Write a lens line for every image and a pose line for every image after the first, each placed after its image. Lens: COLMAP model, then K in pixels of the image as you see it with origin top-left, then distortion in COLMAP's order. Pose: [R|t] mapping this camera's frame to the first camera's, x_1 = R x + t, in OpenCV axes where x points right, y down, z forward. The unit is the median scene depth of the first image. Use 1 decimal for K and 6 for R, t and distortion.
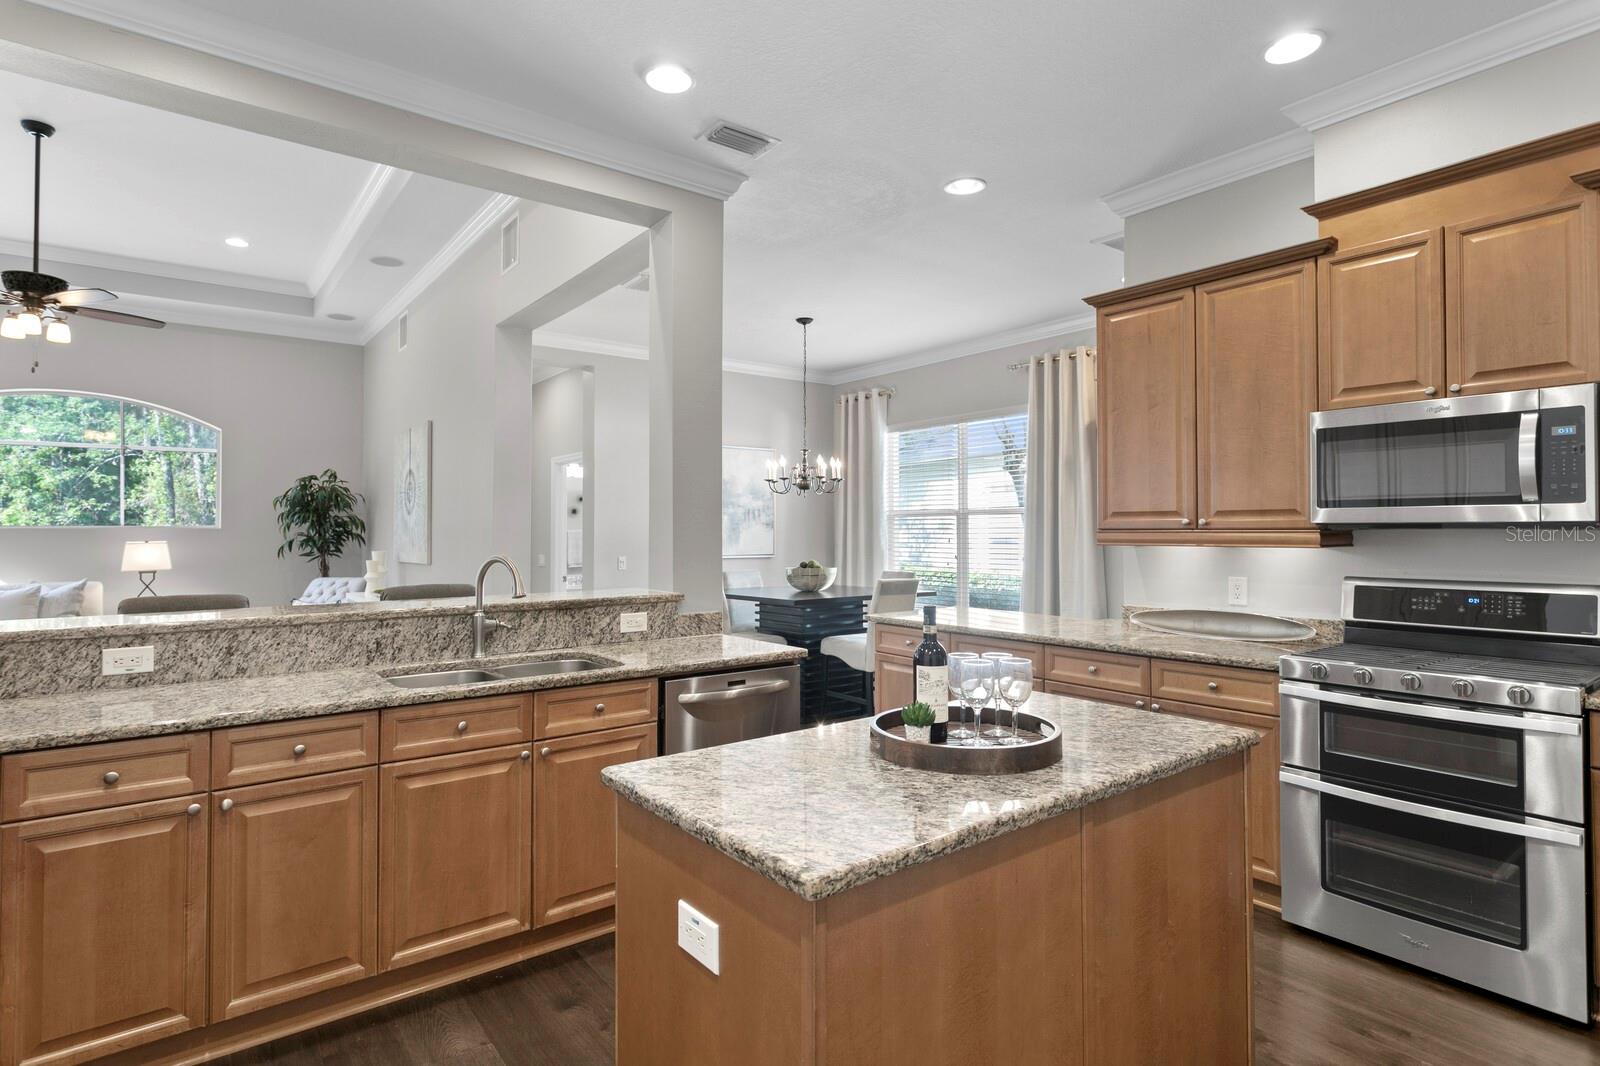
lens RADIAL K [[787.5, 0, 800.0], [0, 787.5, 533.0], [0, 0, 1]] dist [-0.005007, 0.000350]
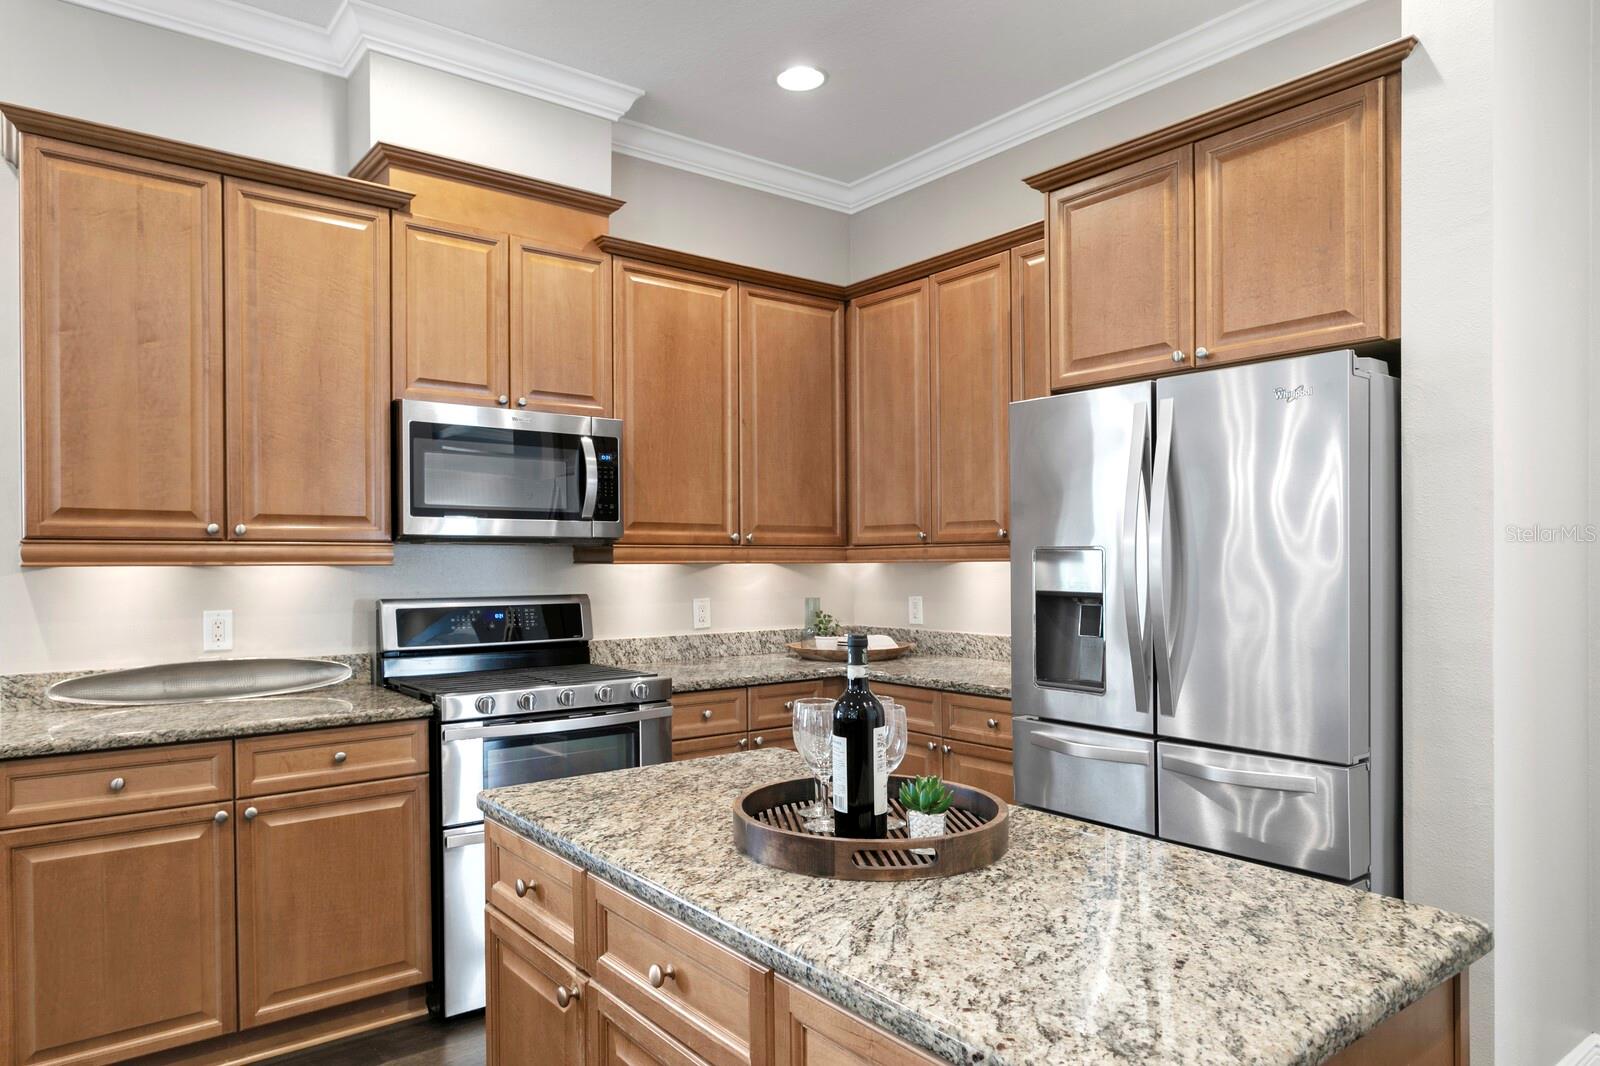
lens RADIAL K [[960.5, 0, 797.5], [0, 960.5, 562.6], [0, 0, 1]] dist [-0.002337, -0.000719]
pose [[0.040923, -0.000700, 0.999162, -0.331539], [0.004318, 0.999991, 0.000524, 0.018375], [-0.999153, 0.004293, 0.040925, 0.544449]]
